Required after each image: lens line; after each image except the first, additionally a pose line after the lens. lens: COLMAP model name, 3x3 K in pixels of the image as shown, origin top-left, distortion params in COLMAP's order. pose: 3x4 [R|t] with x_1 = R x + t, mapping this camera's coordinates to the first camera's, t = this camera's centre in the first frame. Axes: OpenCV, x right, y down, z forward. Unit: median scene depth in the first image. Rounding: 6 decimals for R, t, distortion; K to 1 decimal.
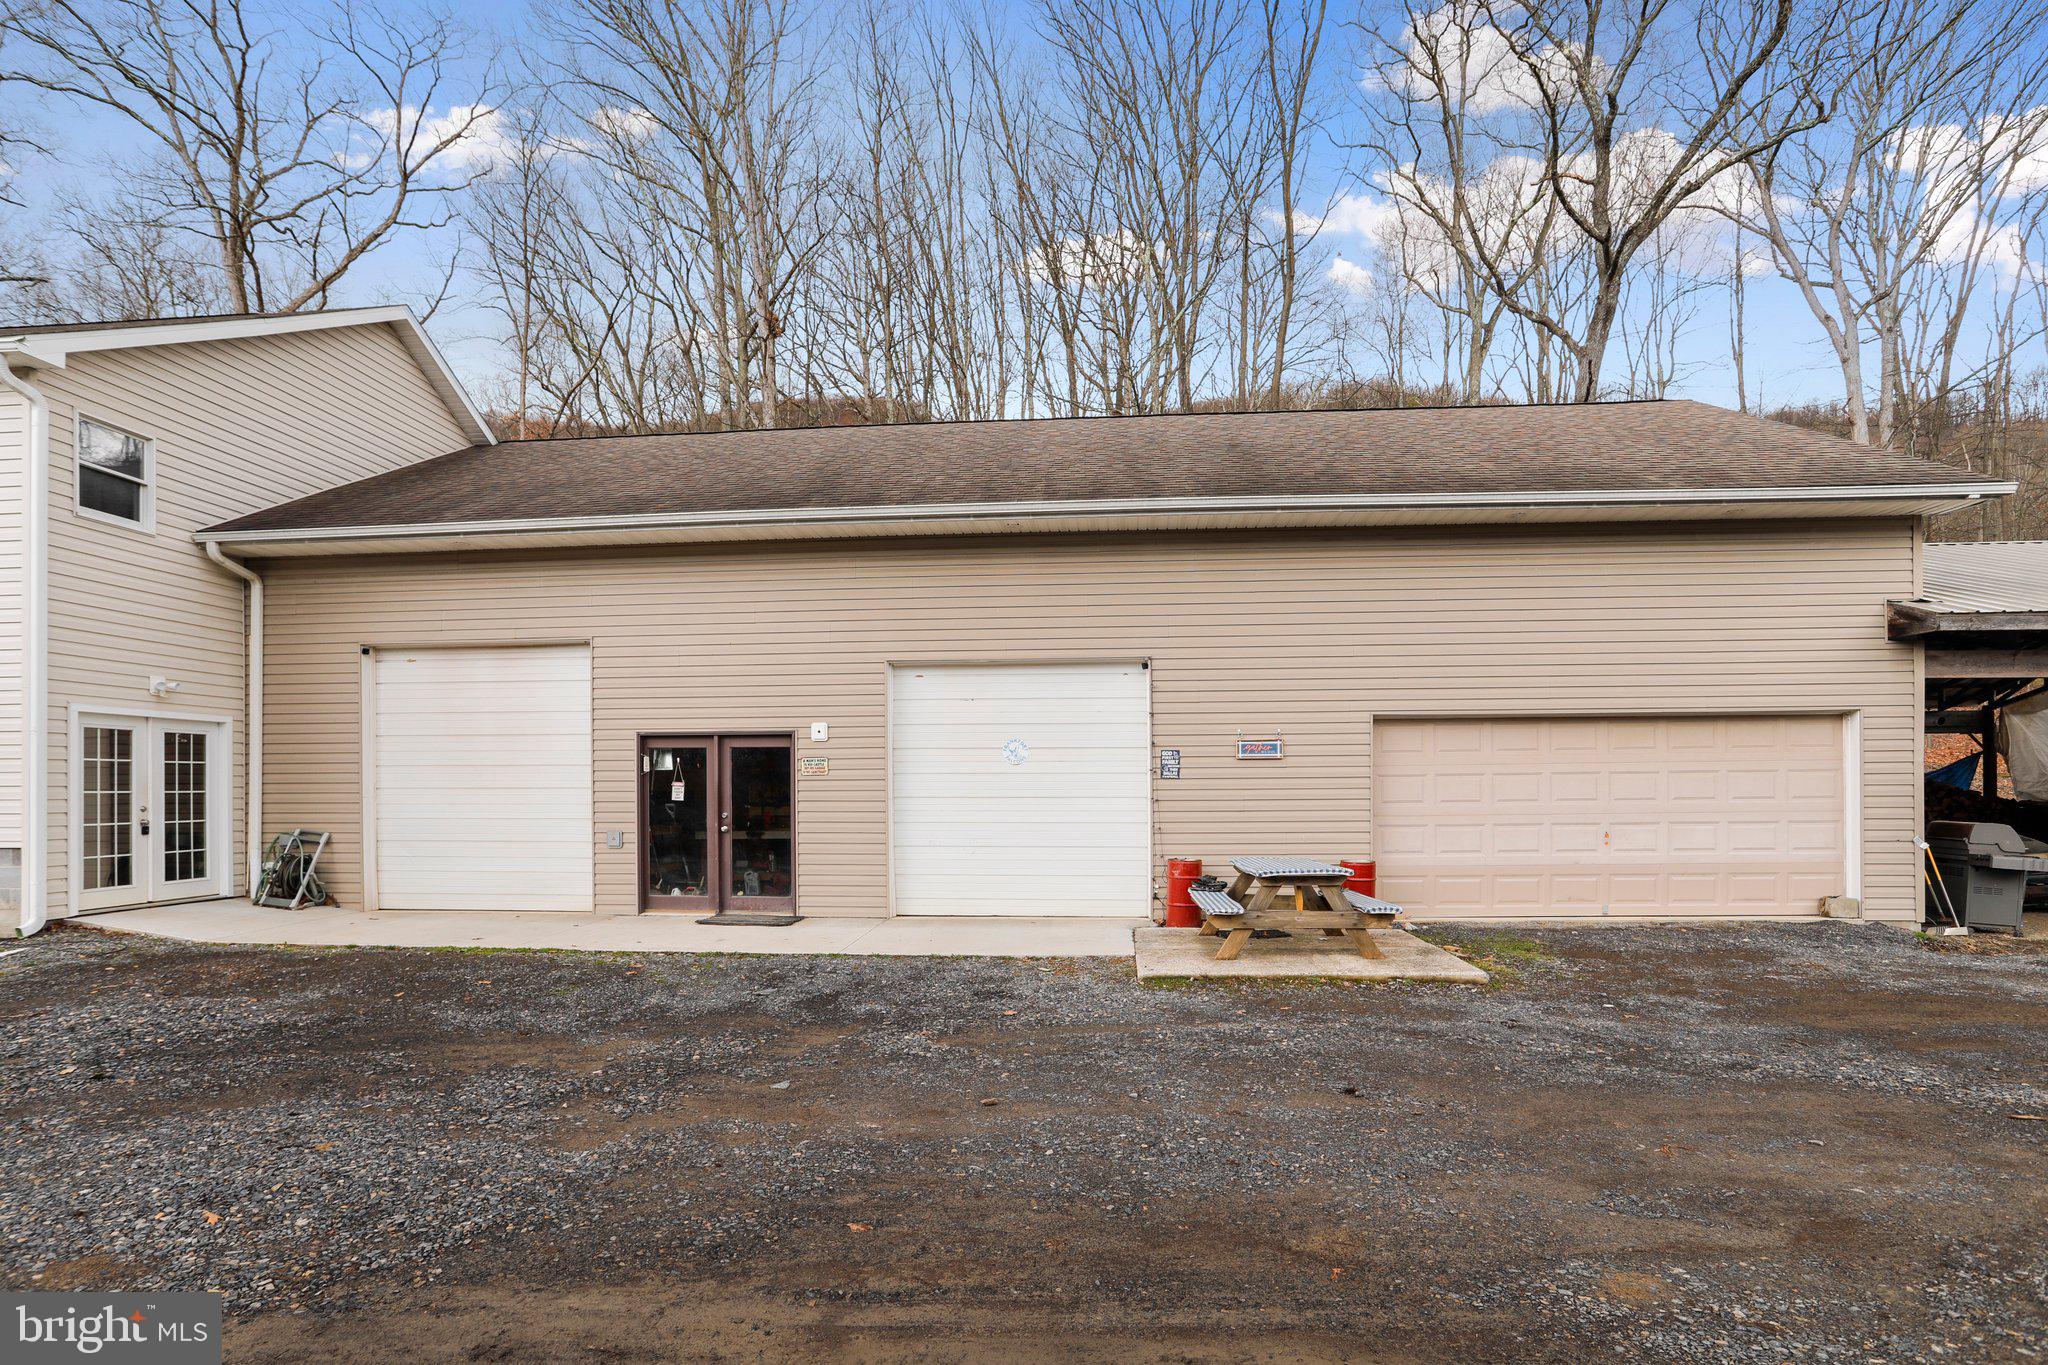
lens RADIAL K [[1031.0, 0, 1015.9], [0, 1031.0, 672.5], [0, 0, 1]] dist [-0.066195, 0.036610]
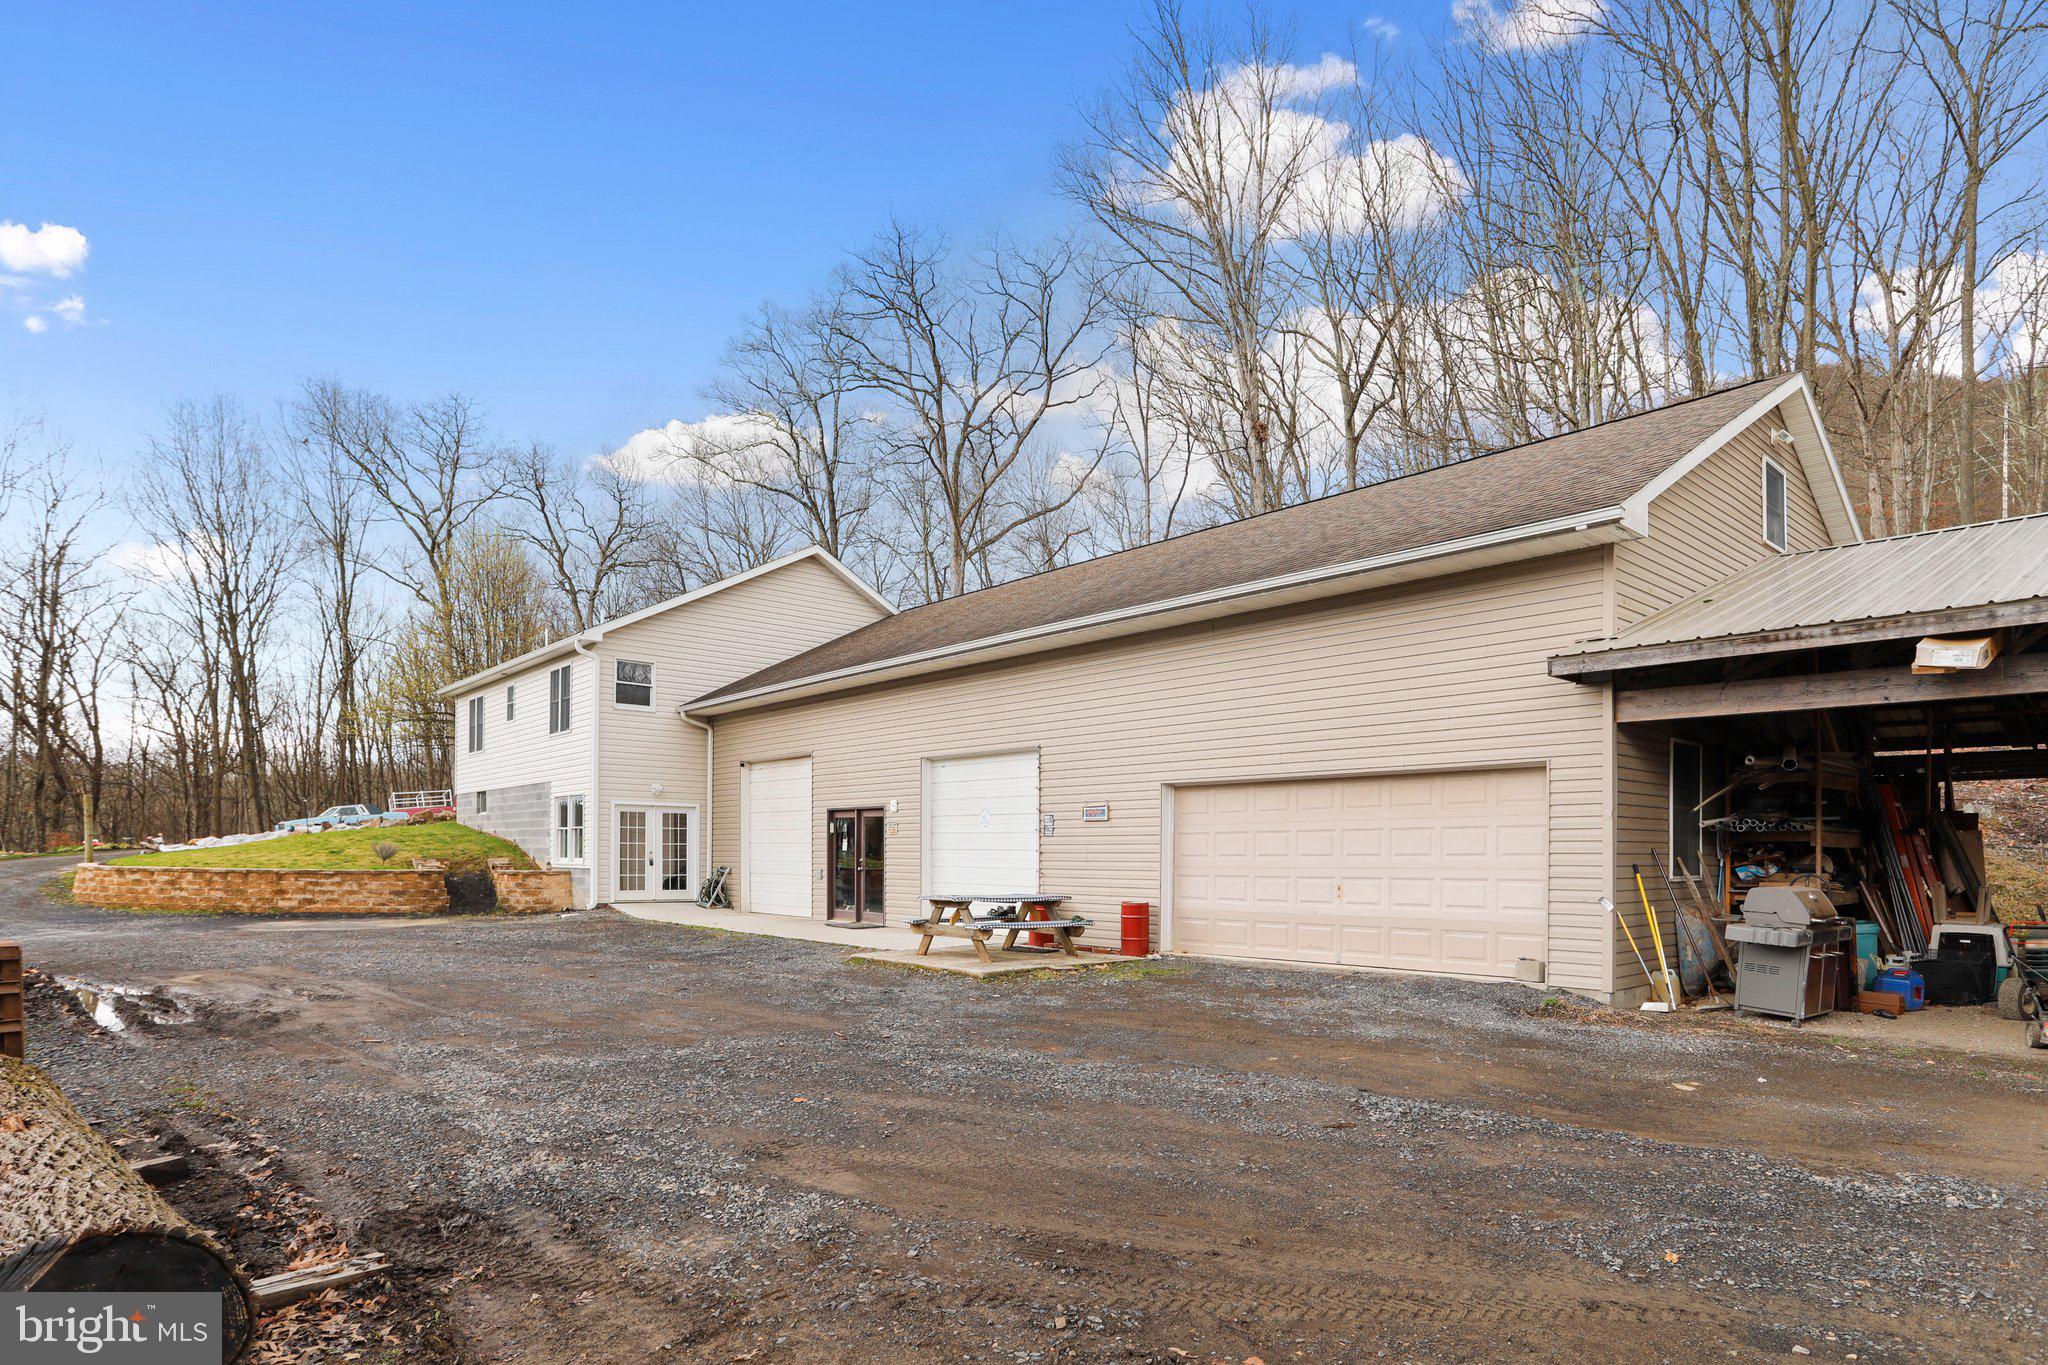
lens RADIAL K [[1031.0, 0, 1015.9], [0, 1031.0, 672.5], [0, 0, 1]] dist [-0.066195, 0.036610]
pose [[0.748494, -0.105381, -0.654715, 0.982296], [0.064981, 0.994197, -0.085734, 0.003266], [0.659950, 0.021627, 0.750998, -0.042081]]
